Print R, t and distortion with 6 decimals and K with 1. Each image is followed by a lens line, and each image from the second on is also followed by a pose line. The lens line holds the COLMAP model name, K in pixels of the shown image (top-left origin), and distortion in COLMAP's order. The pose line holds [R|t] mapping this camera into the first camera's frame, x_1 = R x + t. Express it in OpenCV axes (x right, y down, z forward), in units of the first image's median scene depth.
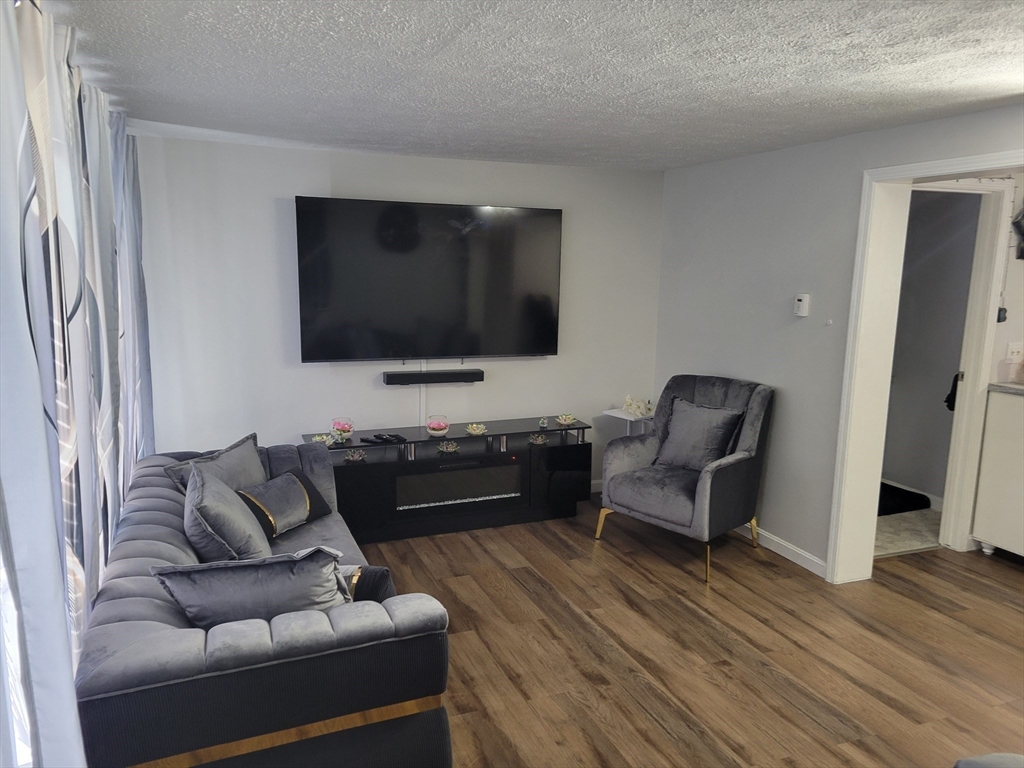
lens RADIAL K [[762.8, 0, 512.9], [0, 762.8, 389.8], [0, 0, 1]] dist [0.058831, -0.038135]
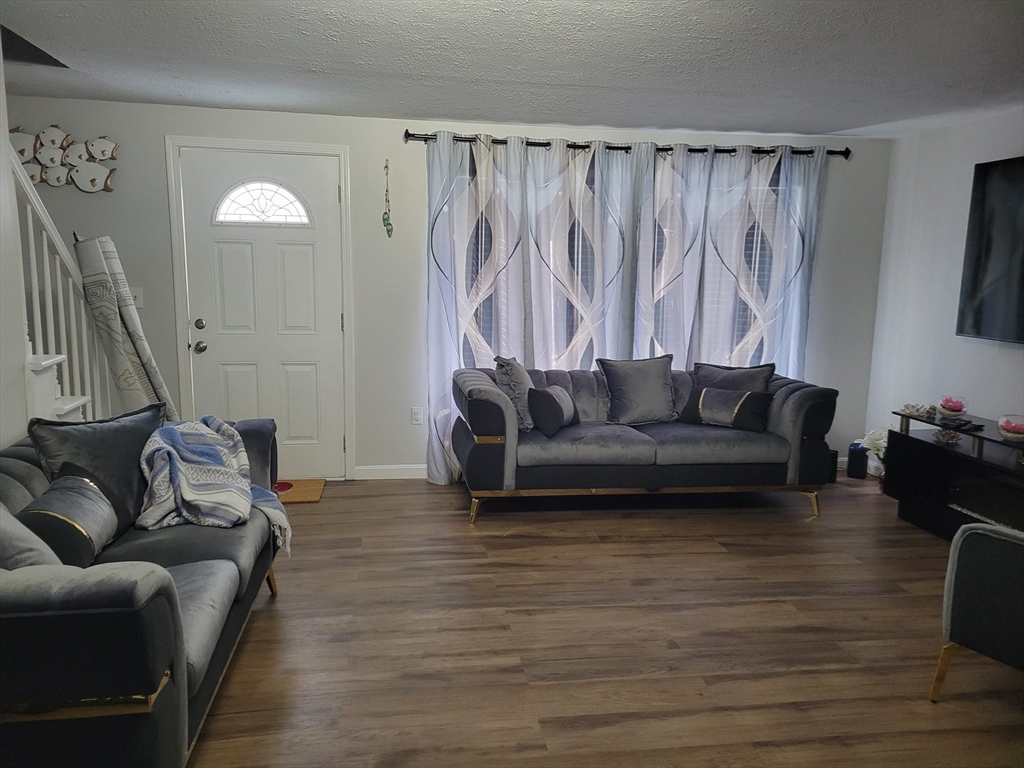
lens RADIAL K [[762.8, 0, 504.3], [0, 762.8, 384.1], [0, 0, 1]] dist [0.058831, -0.038135]
pose [[-0.231908, 0.128634, -0.964195, 1.050694], [-0.181470, 0.968095, 0.172802, -0.053320], [0.955661, 0.215046, -0.201166, 0.853110]]
